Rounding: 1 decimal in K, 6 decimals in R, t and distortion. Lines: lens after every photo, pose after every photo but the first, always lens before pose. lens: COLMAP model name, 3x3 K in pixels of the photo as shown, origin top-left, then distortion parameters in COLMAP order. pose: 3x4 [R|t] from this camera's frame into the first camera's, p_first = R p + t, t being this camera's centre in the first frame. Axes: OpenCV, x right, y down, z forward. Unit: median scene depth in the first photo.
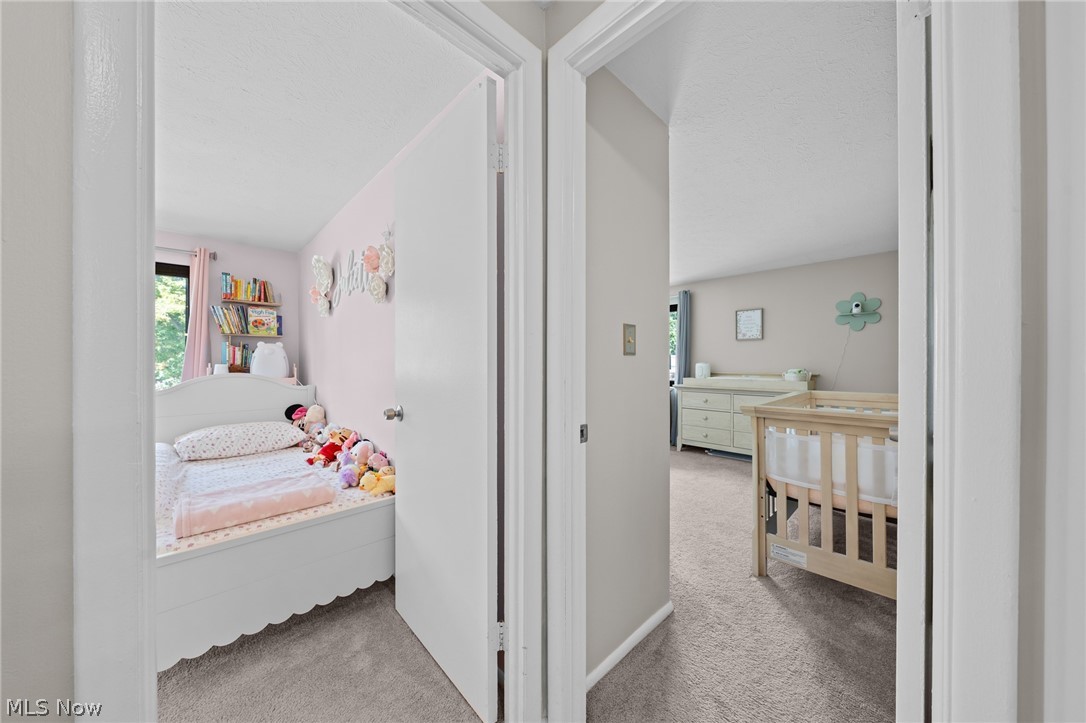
lens RADIAL K [[368.5, 0, 546.3], [0, 368.5, 362.1], [0, 0, 1]] dist [-0.003136, 0.000450]
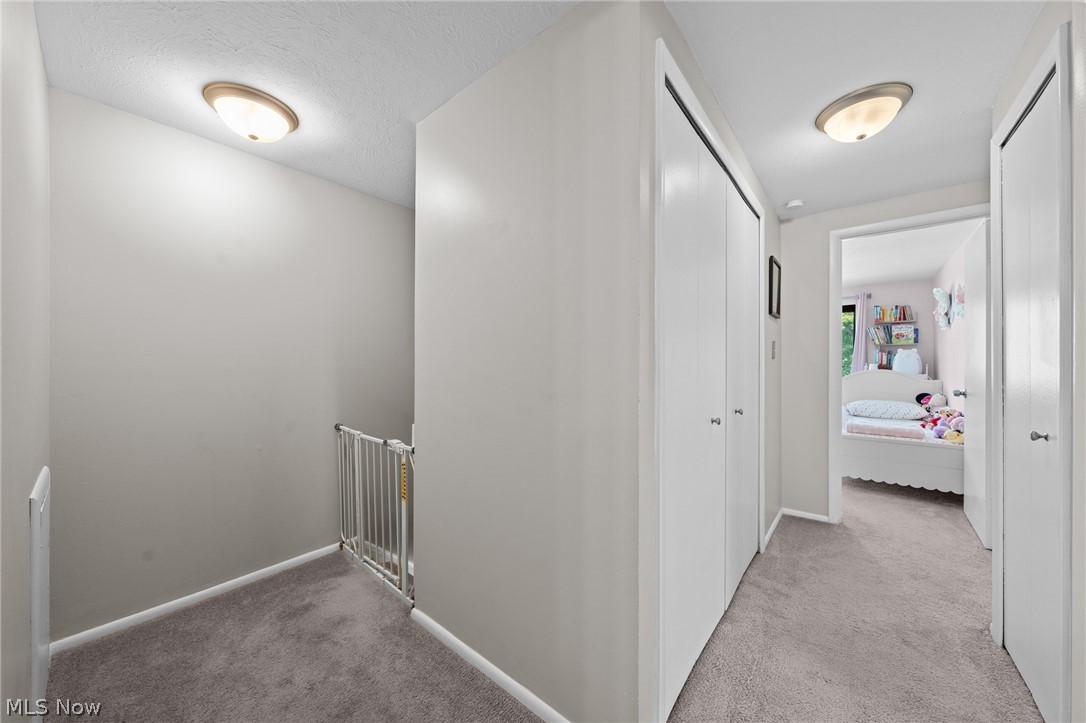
lens RADIAL K [[376.6, 0, 552.7], [0, 376.6, 363.9], [0, 0, 1]] dist [-0.001957, 0.000072]
pose [[0.113760, 0.005745, -0.993492, 0.572846], [0.000222, 0.999983, 0.005808, -0.004108], [0.993508, -0.000881, 0.113757, -0.561919]]
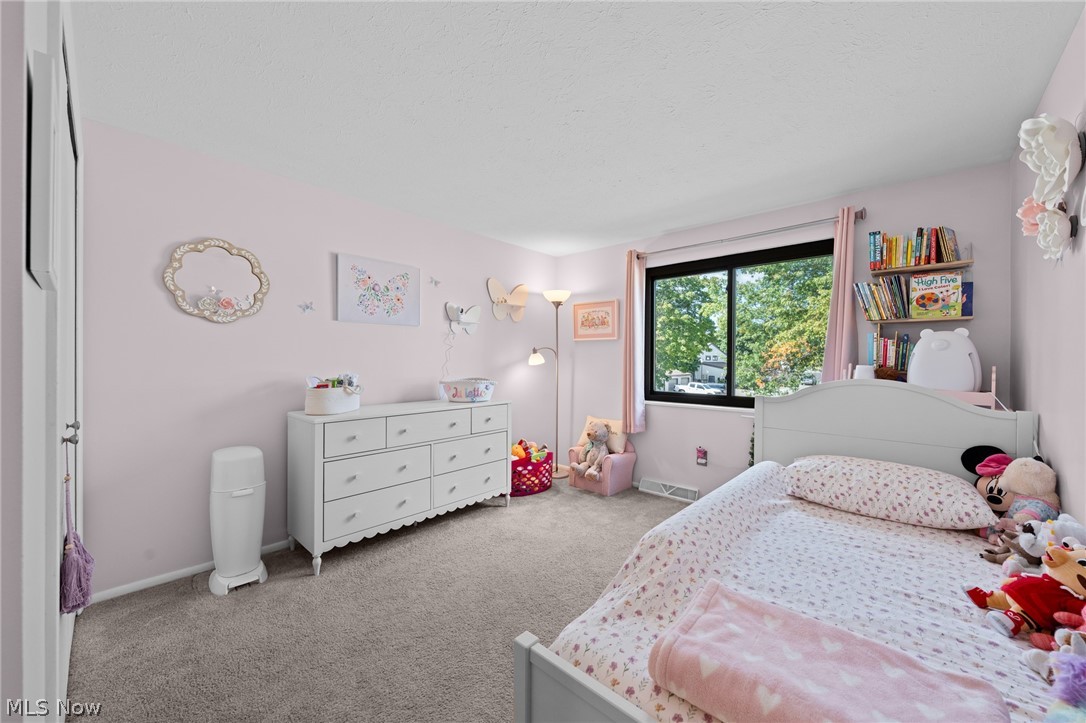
lens RADIAL K [[402.5, 0, 537.6], [0, 402.5, 361.9], [0, 0, 1]] dist [-0.010508, -0.000082]
pose [[0.047210, 0.010158, -0.998833, -0.156270], [-0.010320, 0.999900, 0.009681, -0.001322], [0.998832, 0.009850, 0.047310, 0.343260]]
